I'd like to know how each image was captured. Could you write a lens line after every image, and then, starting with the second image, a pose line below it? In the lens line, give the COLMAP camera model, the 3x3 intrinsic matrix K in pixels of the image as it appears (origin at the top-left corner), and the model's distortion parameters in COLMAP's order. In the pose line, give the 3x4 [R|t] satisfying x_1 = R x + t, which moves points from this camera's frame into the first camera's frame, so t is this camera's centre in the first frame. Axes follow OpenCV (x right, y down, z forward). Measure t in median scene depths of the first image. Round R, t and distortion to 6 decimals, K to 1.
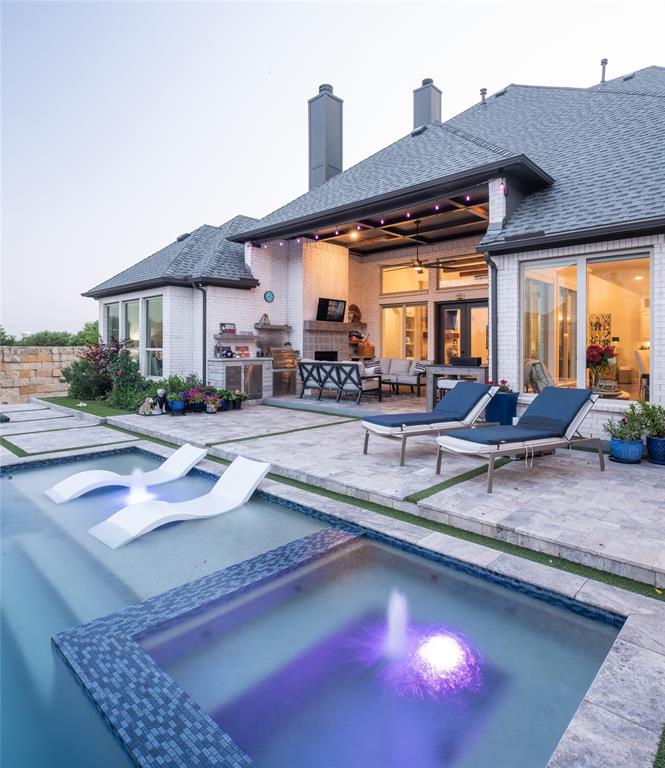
lens RADIAL K [[466.3, 0, 332.5], [0, 466.3, 386.1], [0, 0, 1]] dist [-0.006173, -0.004990]
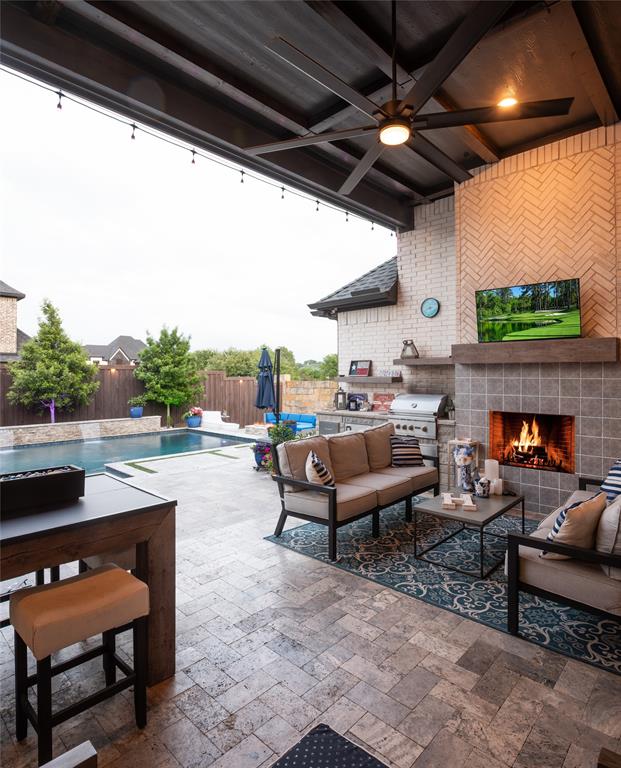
lens RADIAL K [[435.9, 0, 311.6], [0, 435.9, 382.8], [0, 0, 1]] dist [0.003828, 0.000485]
pose [[0.004488, 0.012590, -0.999911, 0.572267], [-0.090610, 0.995813, 0.012131, -0.140072], [0.995876, 0.090548, 0.005609, 1.263832]]
